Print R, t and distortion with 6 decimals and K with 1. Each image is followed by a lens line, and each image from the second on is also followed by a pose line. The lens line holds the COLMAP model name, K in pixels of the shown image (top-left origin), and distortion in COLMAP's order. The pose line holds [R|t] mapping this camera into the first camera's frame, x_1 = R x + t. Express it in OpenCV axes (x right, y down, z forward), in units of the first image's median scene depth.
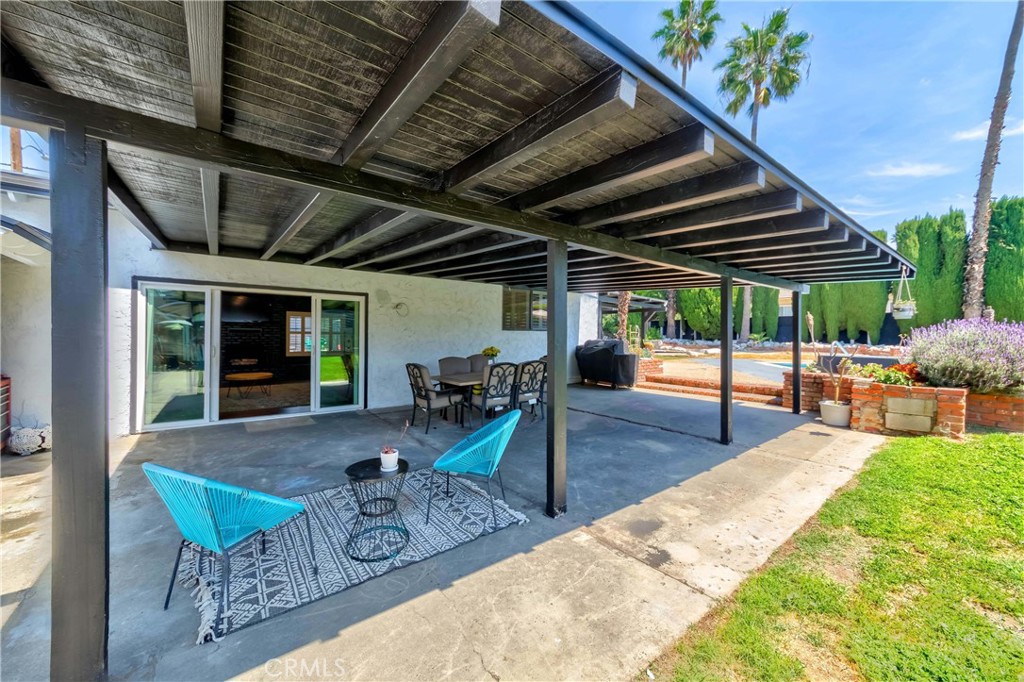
lens RADIAL K [[370.5, 0, 512.5], [0, 370.5, 330.0], [0, 0, 1]] dist [0.000113, 0.000032]
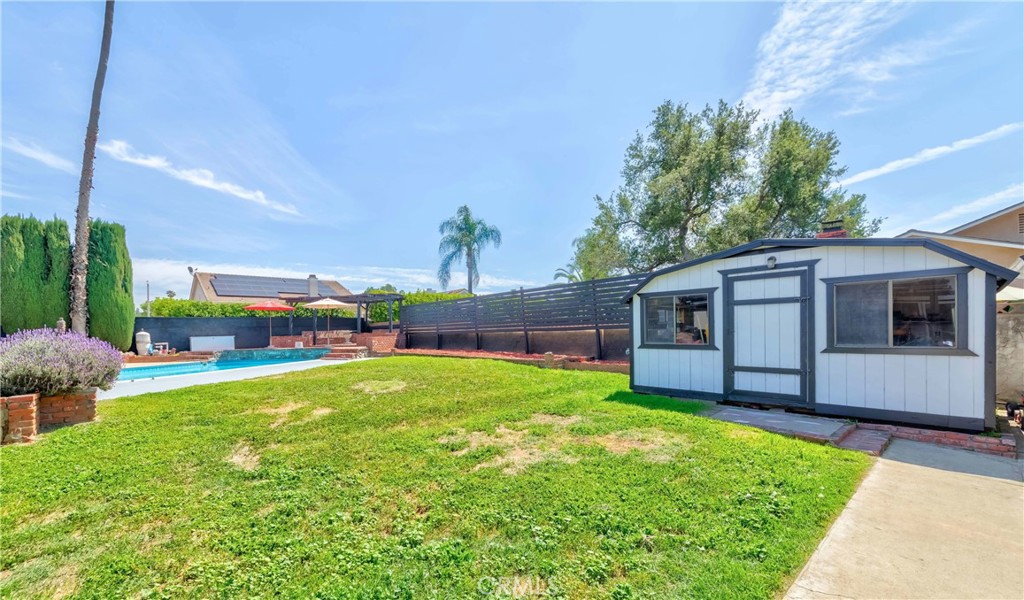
lens RADIAL K [[419.9, 0, 512.0], [0, 419.9, 335.7], [0, 0, 1]] dist [-0.000005, 0.000074]
pose [[-0.071243, -0.014779, 0.997350, -0.066730], [0.007670, 0.999853, 0.015364, -0.012744], [-0.997430, 0.008745, -0.071119, -0.201748]]
